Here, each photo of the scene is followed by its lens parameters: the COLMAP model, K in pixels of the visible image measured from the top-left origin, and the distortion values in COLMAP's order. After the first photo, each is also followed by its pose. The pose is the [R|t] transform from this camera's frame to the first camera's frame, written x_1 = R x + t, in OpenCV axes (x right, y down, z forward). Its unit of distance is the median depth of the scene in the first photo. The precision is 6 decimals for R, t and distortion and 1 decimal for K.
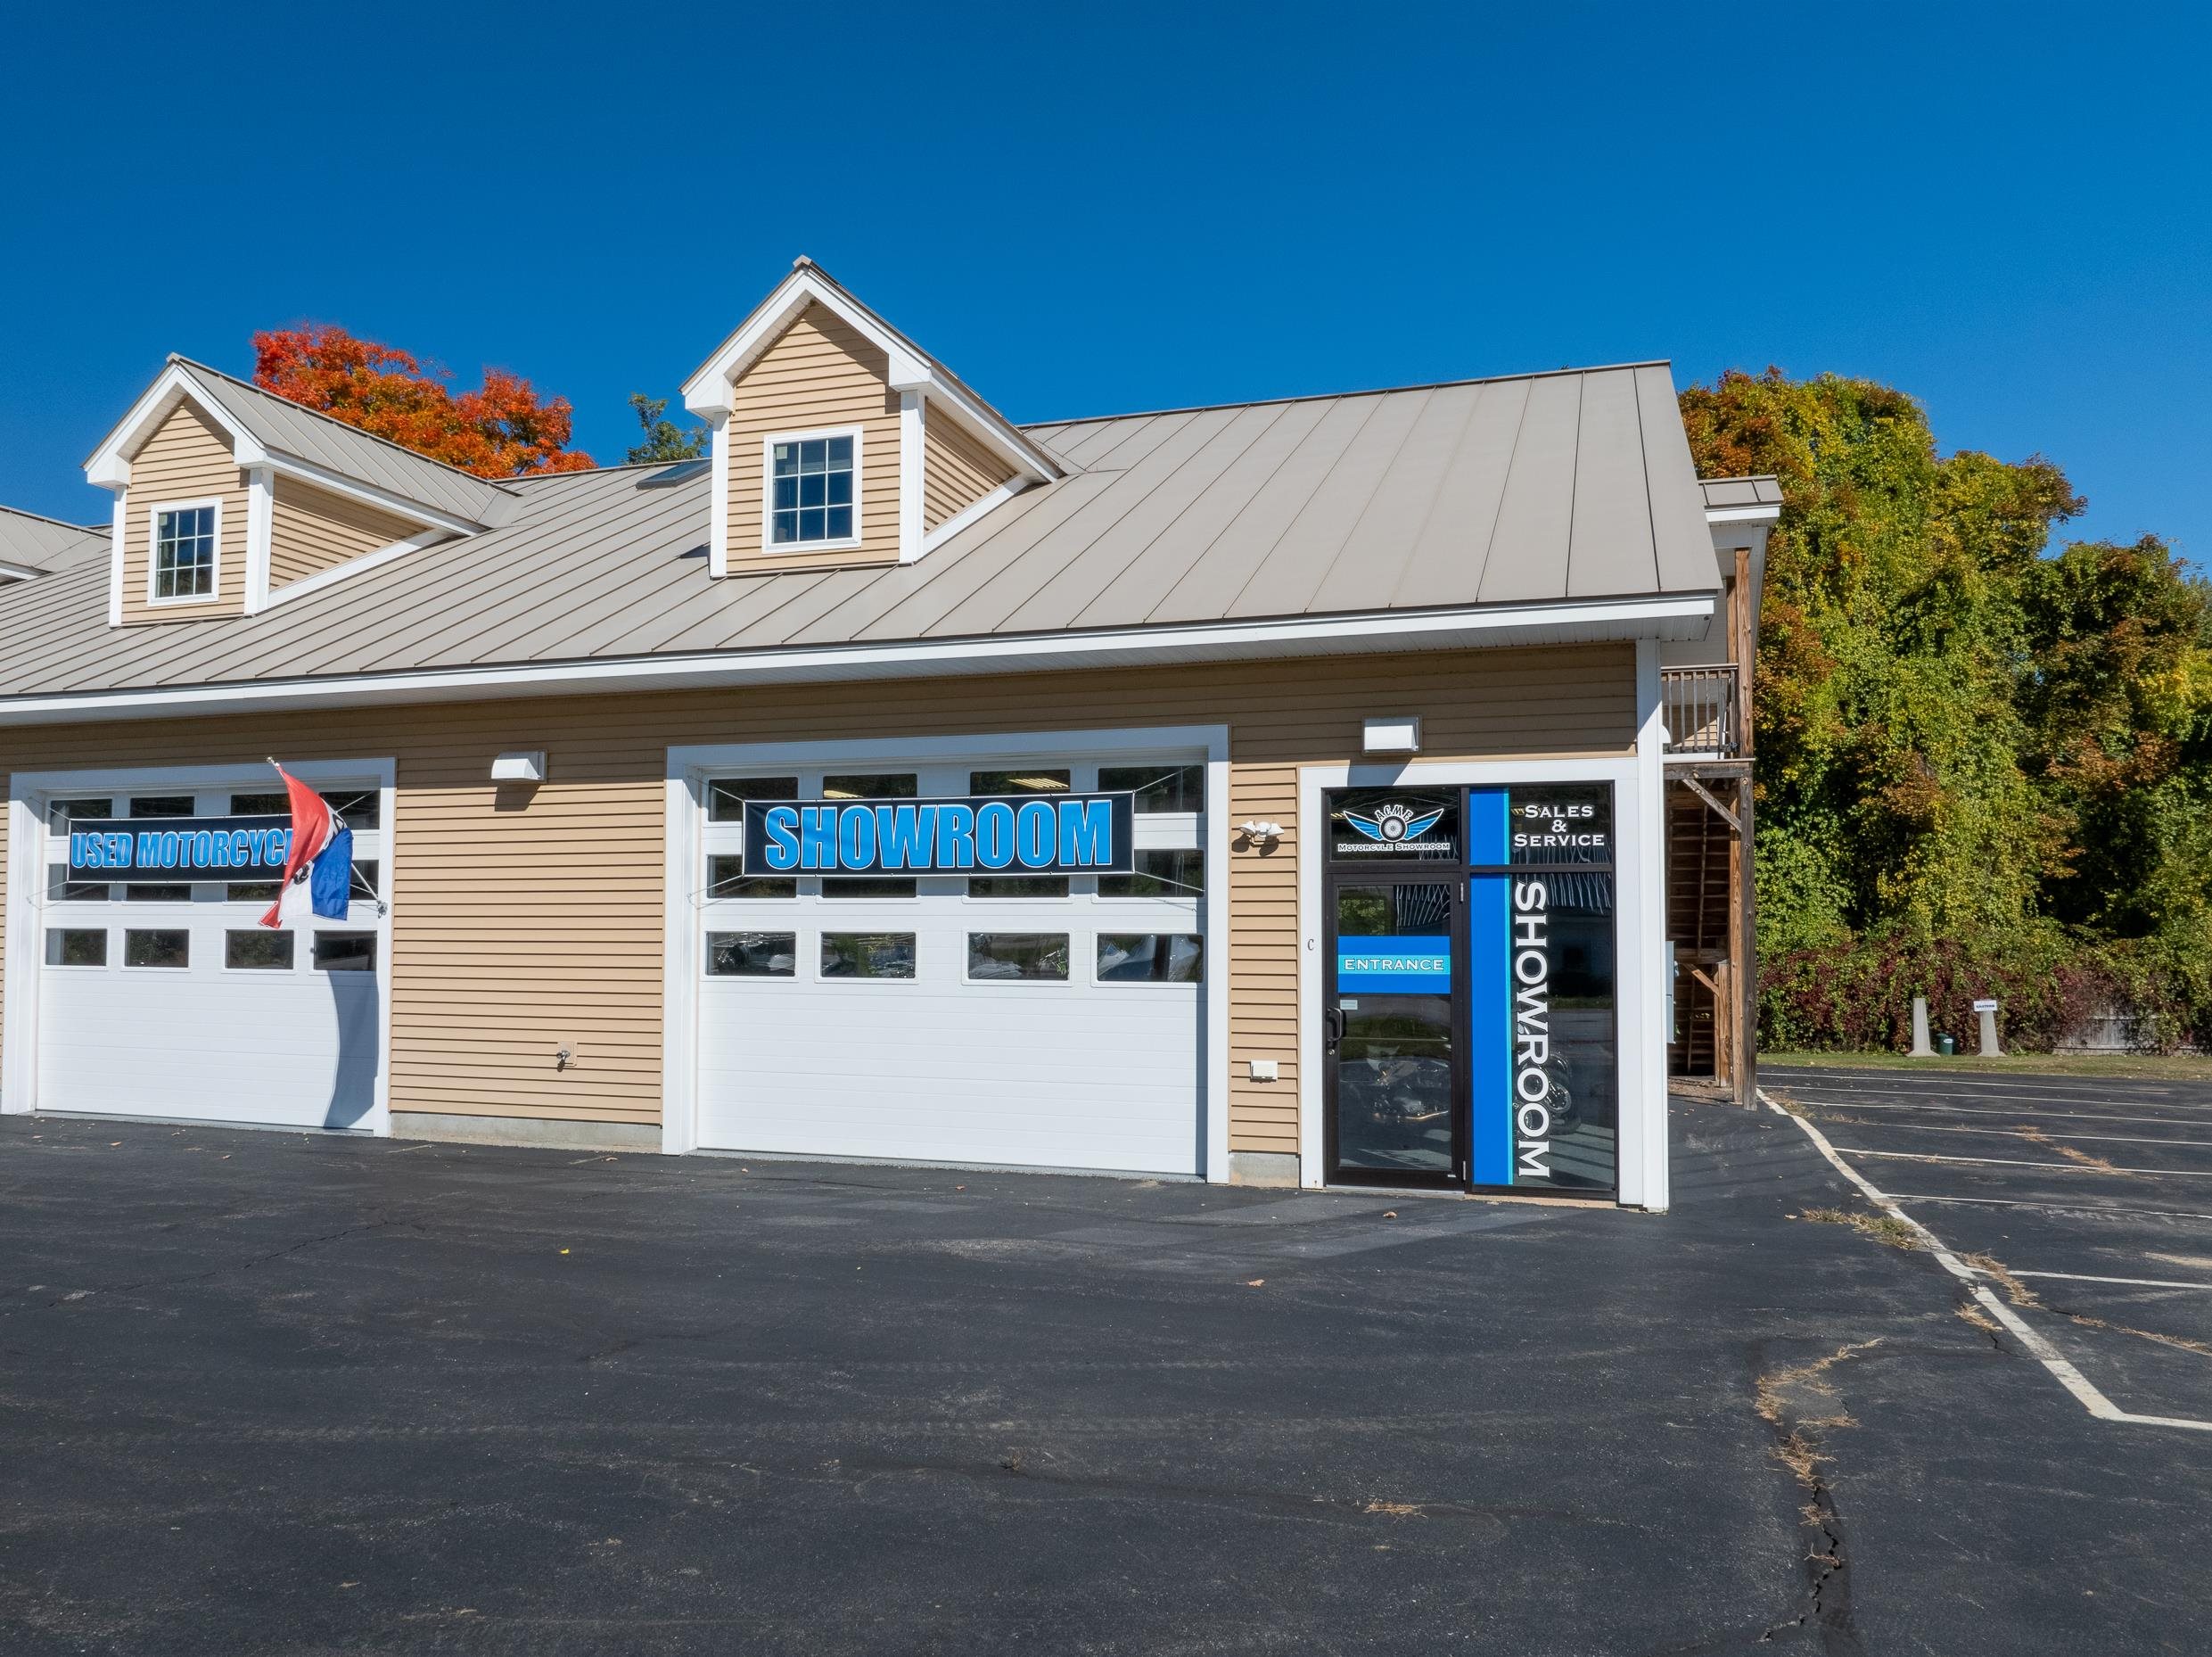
lens RADIAL K [[1655.9, 0, 1049.5], [0, 1655.9, 868.8], [0, 0, 1]] dist [-0.044809, -0.009096]
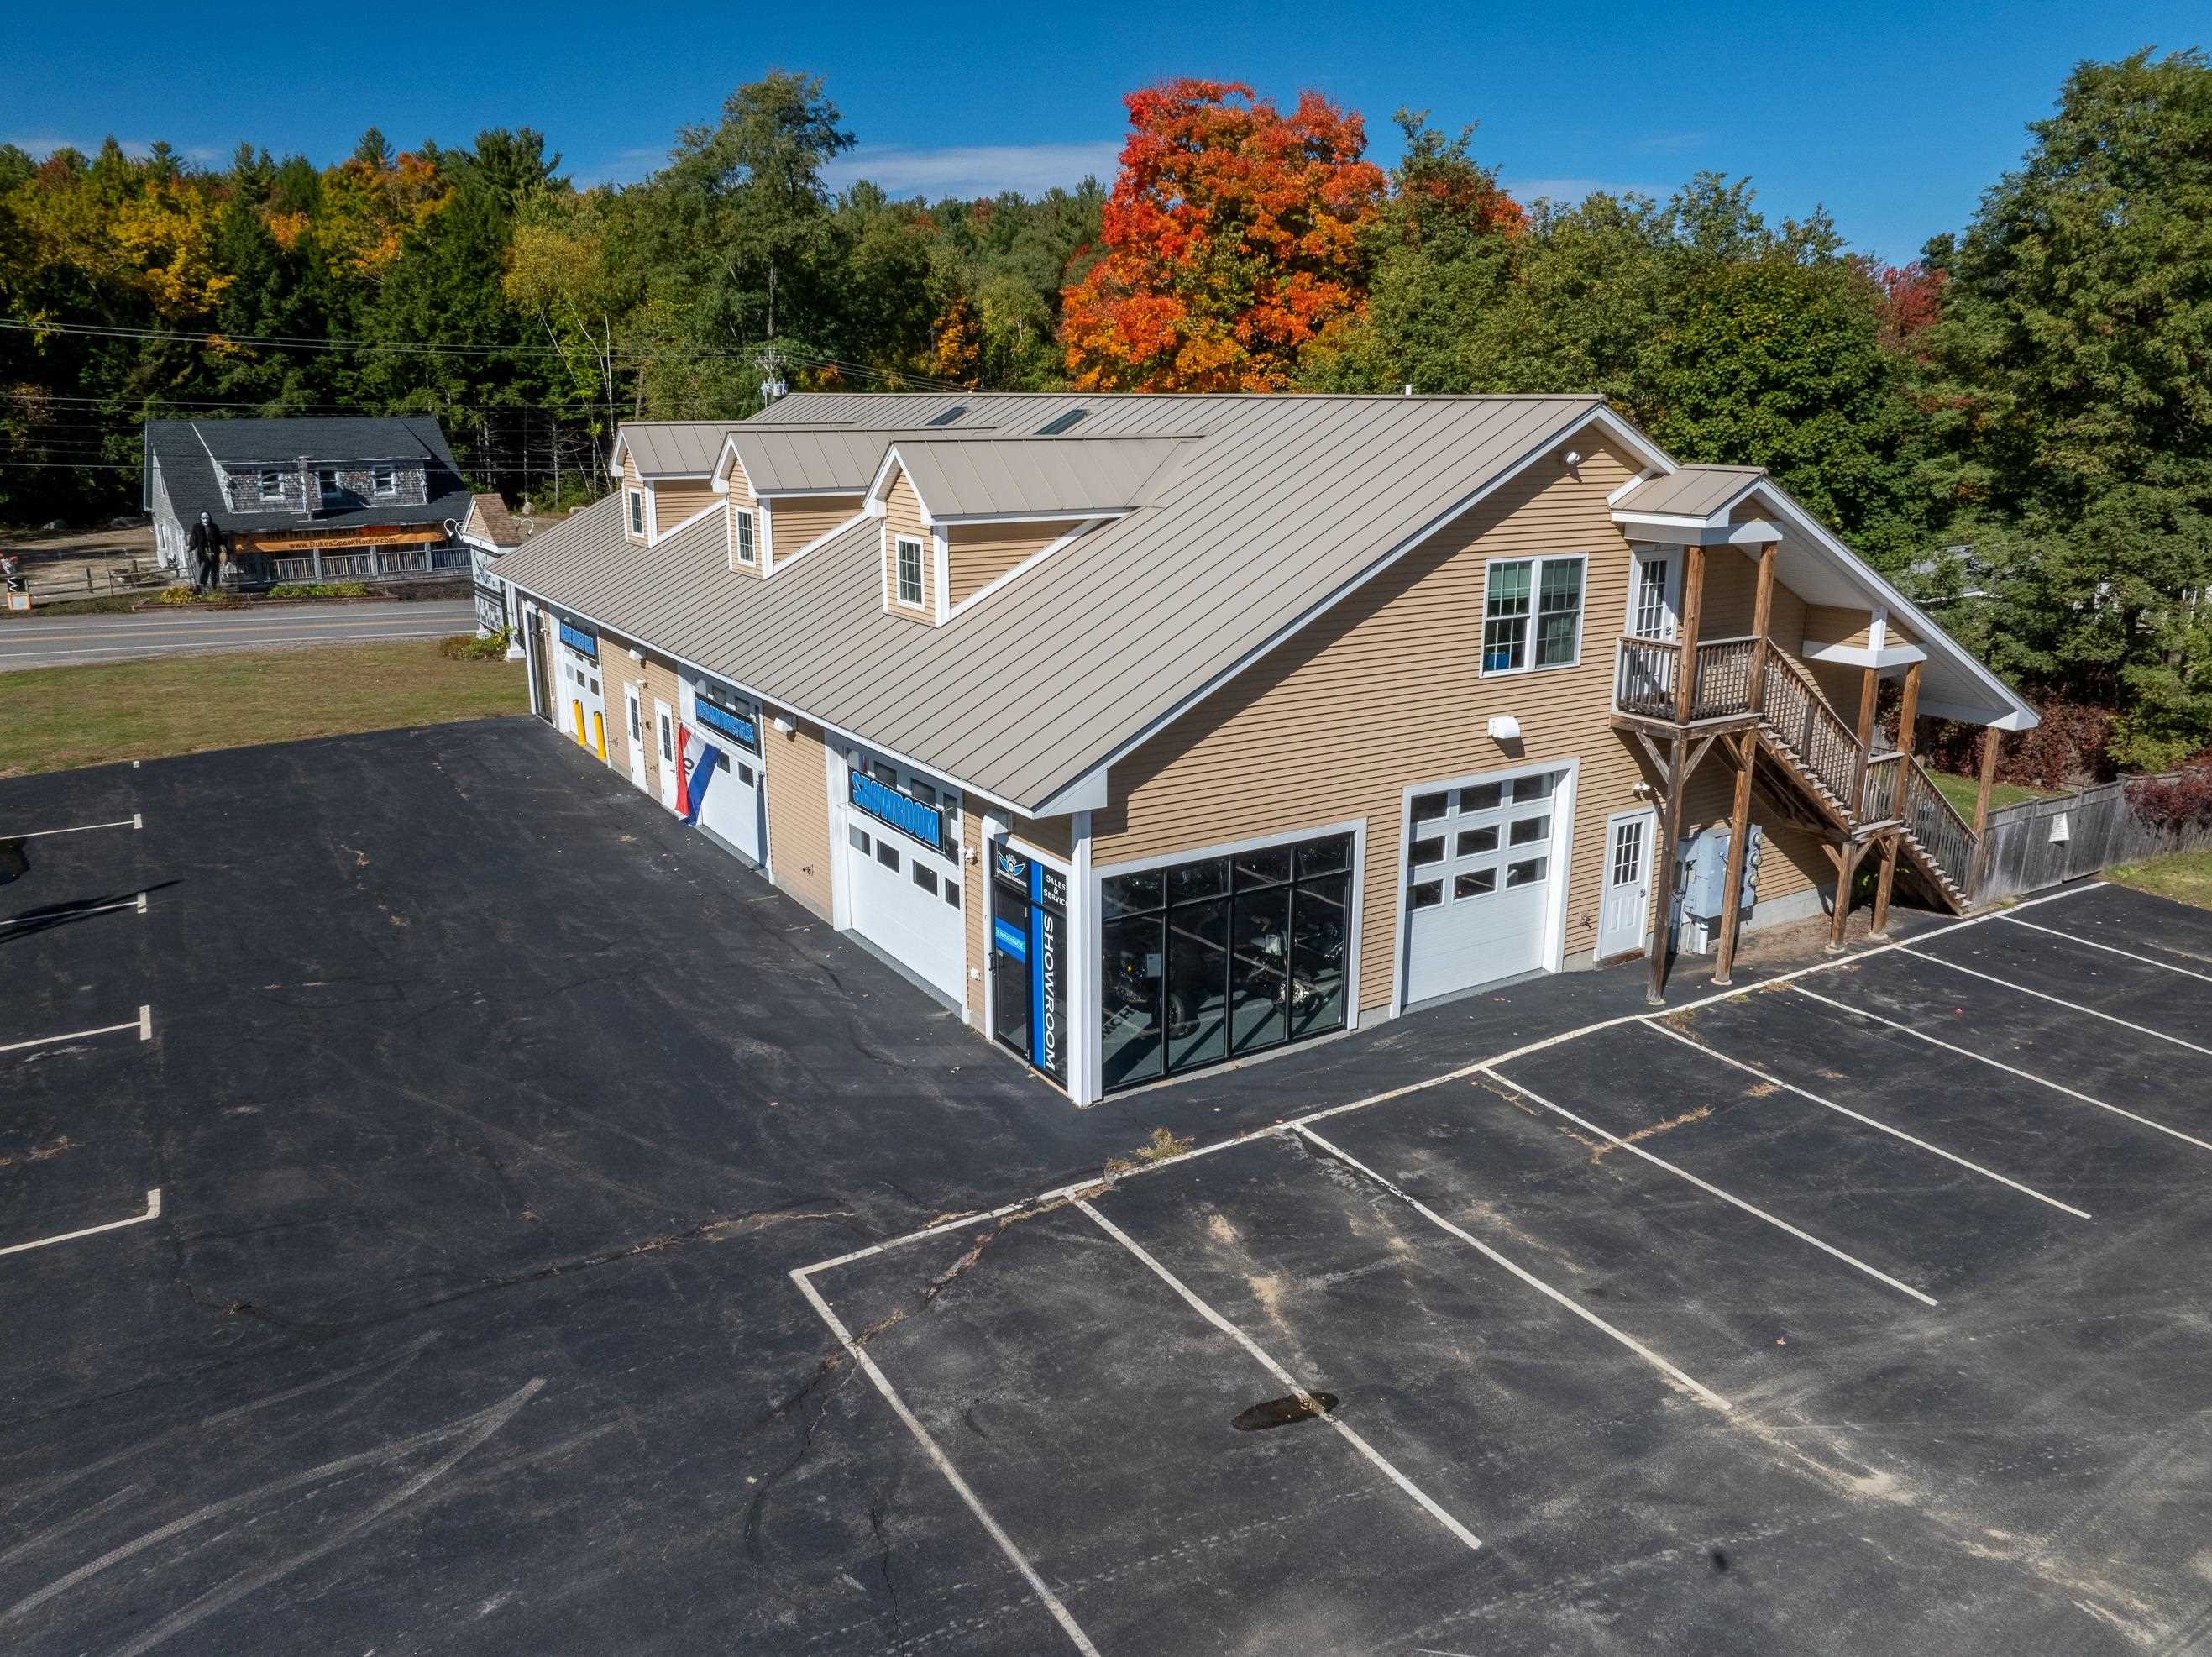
lens RADIAL K [[1554.6, 0, 1109.6], [0, 1554.6, 818.4], [0, 0, 1]] dist [-0.045887, -0.002478]
pose [[0.781299, 0.160715, -0.603111, 1.103914], [0.029886, 0.955539, 0.293345, -0.481187], [0.623441, -0.247215, 0.741759, -0.146952]]
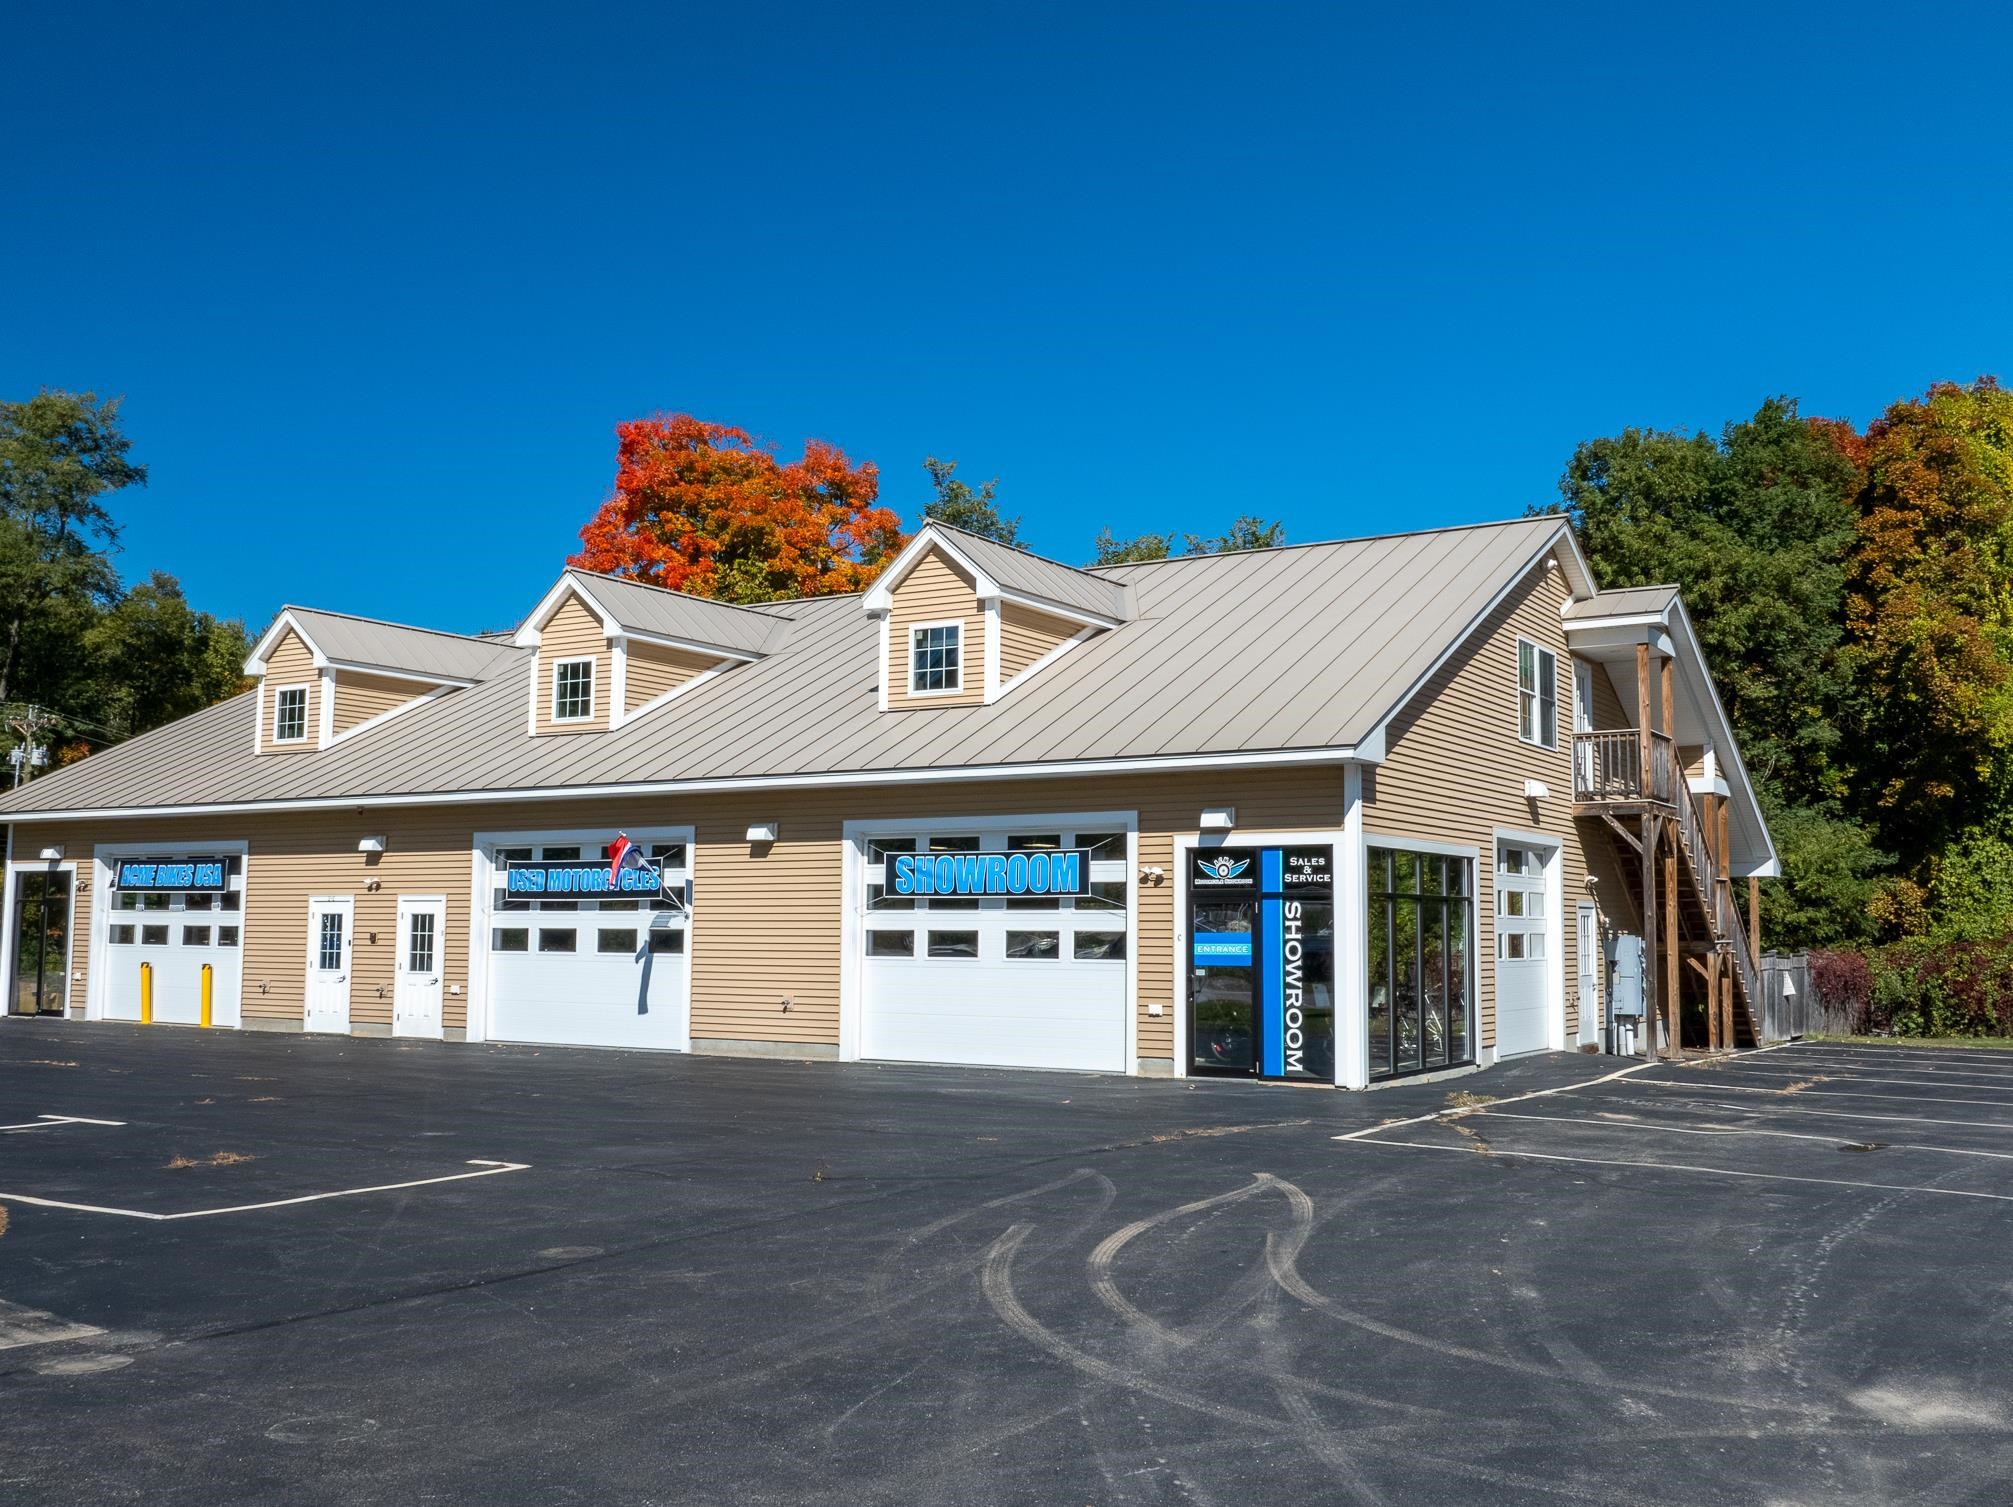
lens RADIAL K [[1839.8, 0, 1096.8], [0, 1839.8, 738.8], [0, 0, 1]] dist [-0.027357, 0.000000]
pose [[0.980357, -0.021304, -0.196075, 0.390729], [0.009128, 0.997985, -0.062796, -0.036263], [0.197018, 0.059773, 0.978576, -0.792935]]
